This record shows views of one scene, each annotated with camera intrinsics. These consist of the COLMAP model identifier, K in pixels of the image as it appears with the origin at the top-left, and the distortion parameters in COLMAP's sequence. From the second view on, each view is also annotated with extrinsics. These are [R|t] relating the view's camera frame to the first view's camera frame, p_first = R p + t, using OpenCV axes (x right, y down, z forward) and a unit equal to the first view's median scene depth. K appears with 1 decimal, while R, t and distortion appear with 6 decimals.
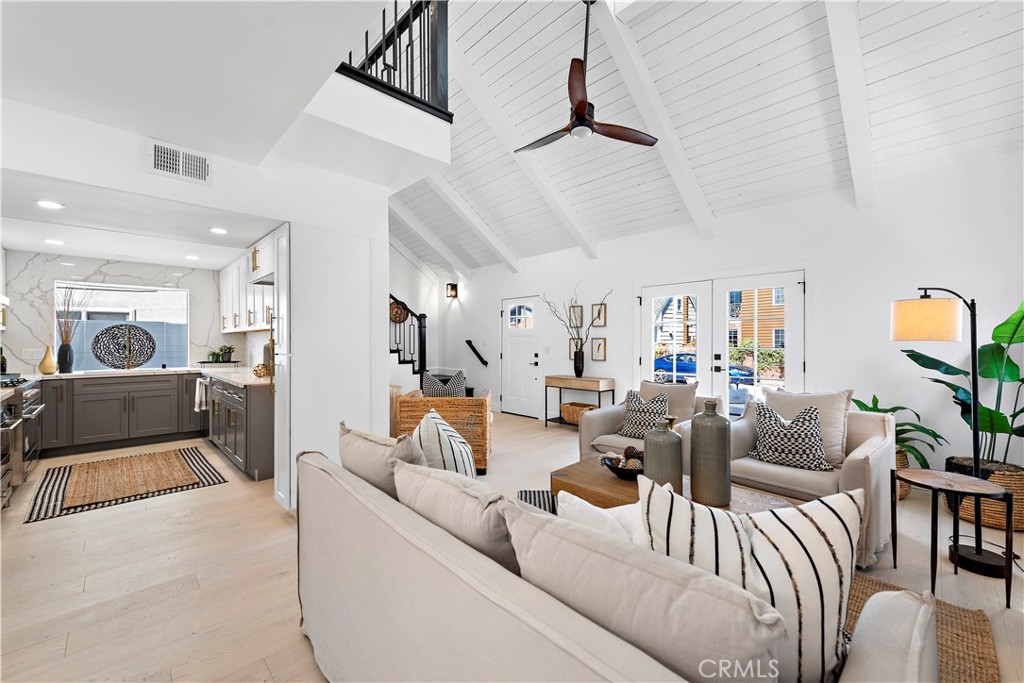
lens RADIAL K [[407.0, 0, 512.5], [0, 407.0, 344.3], [0, 0, 1]] dist [0.002796, 0.000171]
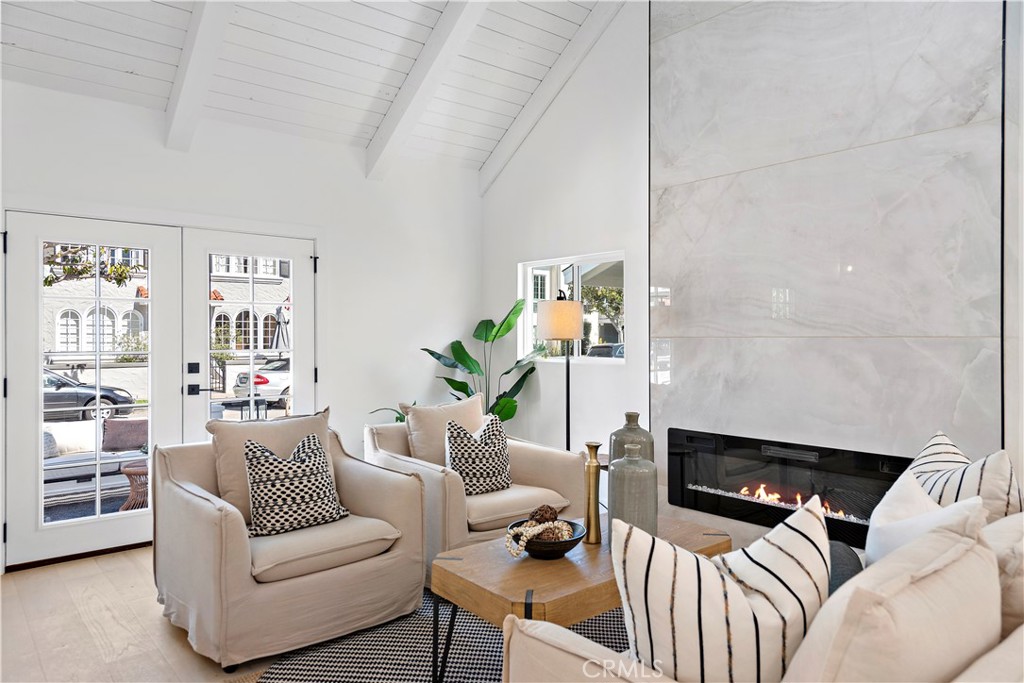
lens RADIAL K [[681.2, 0, 507.7], [0, 681.2, 338.5], [0, 0, 1]] dist [0.008162, -0.003232]
pose [[0.082967, 0.001611, 0.996551, -0.303411], [0.009533, 0.999952, -0.002410, -0.002252], [-0.996507, 0.009700, 0.082948, 0.380528]]
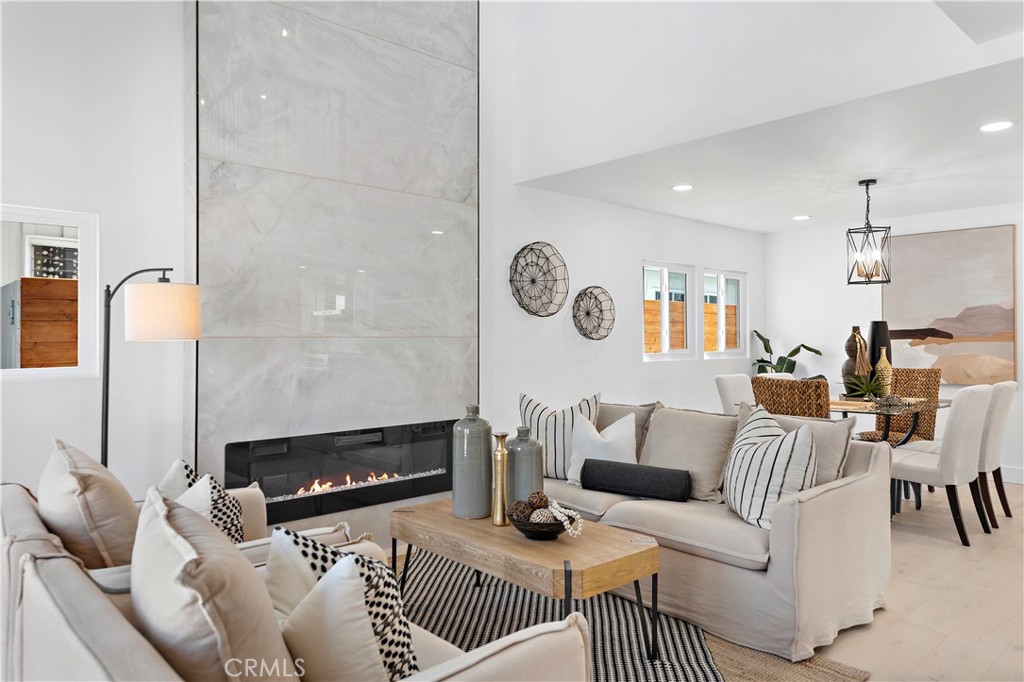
lens RADIAL K [[679.0, 0, 515.4], [0, 679.0, 338.1], [0, 0, 1]] dist [0.000733, -0.000388]
pose [[-0.999652, 0.007152, 0.025388, 0.127880], [0.007309, 0.999955, 0.006118, -0.004821], [-0.025343, 0.006301, -0.999659, 0.849913]]
